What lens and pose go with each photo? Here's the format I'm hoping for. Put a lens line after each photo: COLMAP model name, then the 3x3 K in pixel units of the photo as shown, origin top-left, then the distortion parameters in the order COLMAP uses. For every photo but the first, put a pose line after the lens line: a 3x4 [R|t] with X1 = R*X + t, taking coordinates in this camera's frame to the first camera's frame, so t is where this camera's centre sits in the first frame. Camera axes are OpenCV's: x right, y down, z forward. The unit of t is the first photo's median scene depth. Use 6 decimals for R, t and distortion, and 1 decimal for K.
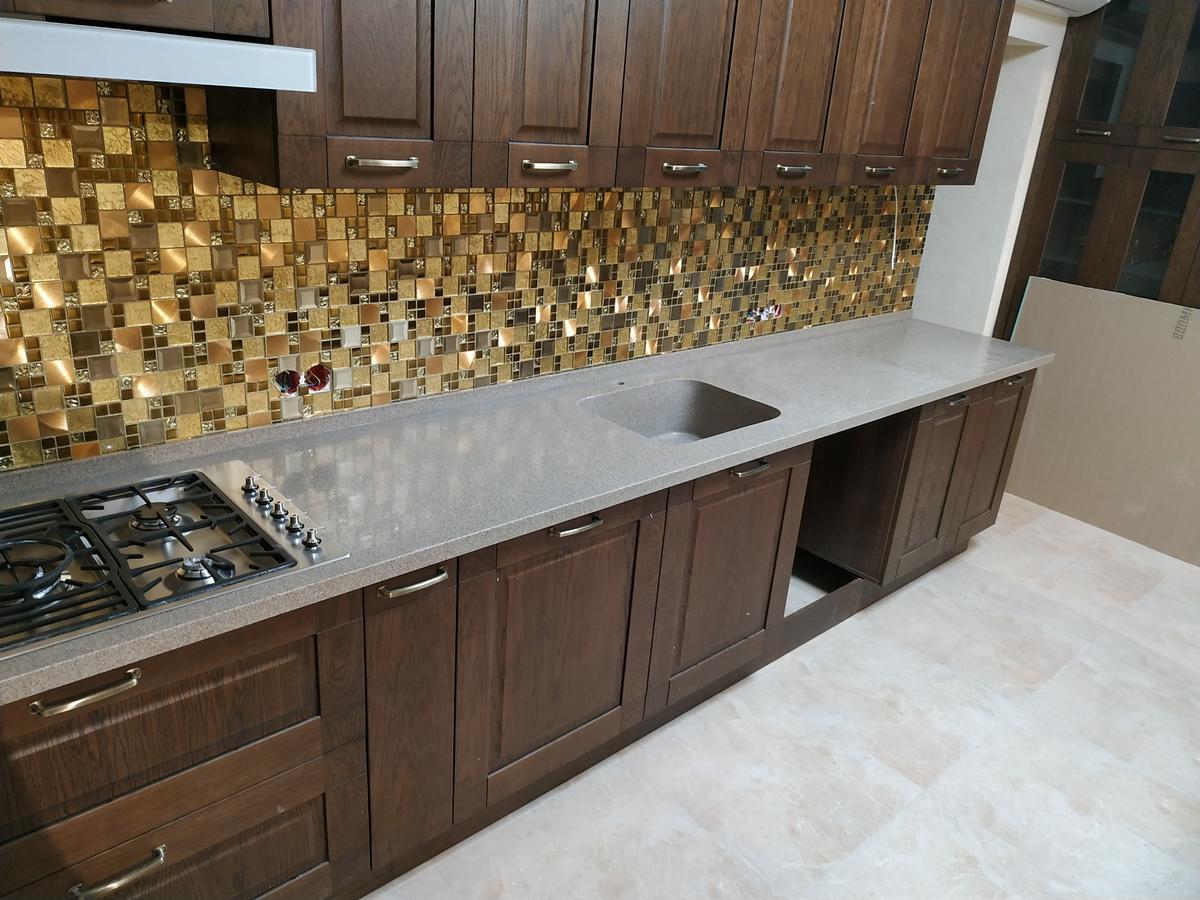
lens RADIAL K [[864.2, 0, 602.6], [0, 864.2, 449.9], [0, 0, 1]] dist [-0.010516, -0.004837]
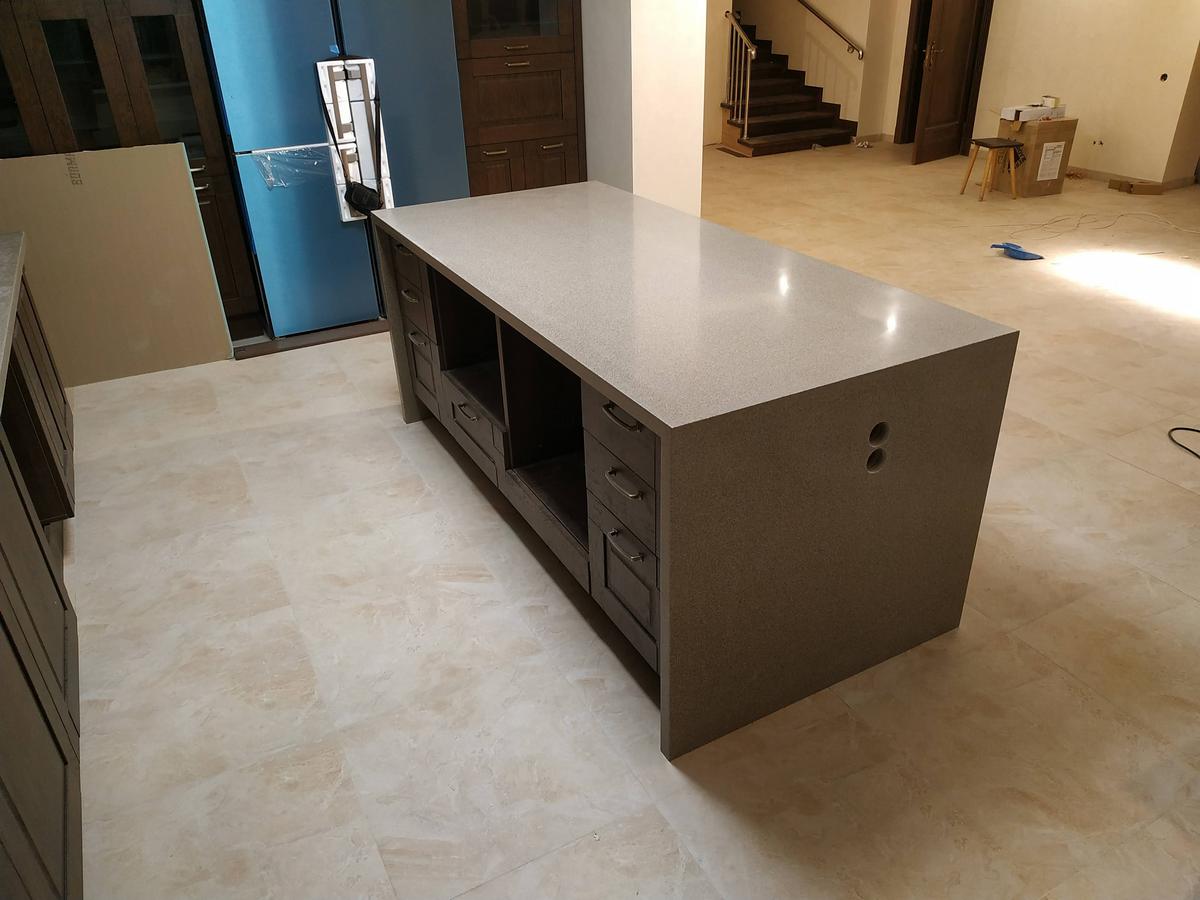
lens RADIAL K [[864.2, 0, 600.7], [0, 864.2, 450.5], [0, 0, 1]] dist [-0.010516, -0.004837]
pose [[0.232447, -0.532882, 0.813637, -0.264107], [0.398330, 0.815334, 0.420195, -0.063900], [-0.887300, 0.226423, 0.401785, 0.106718]]
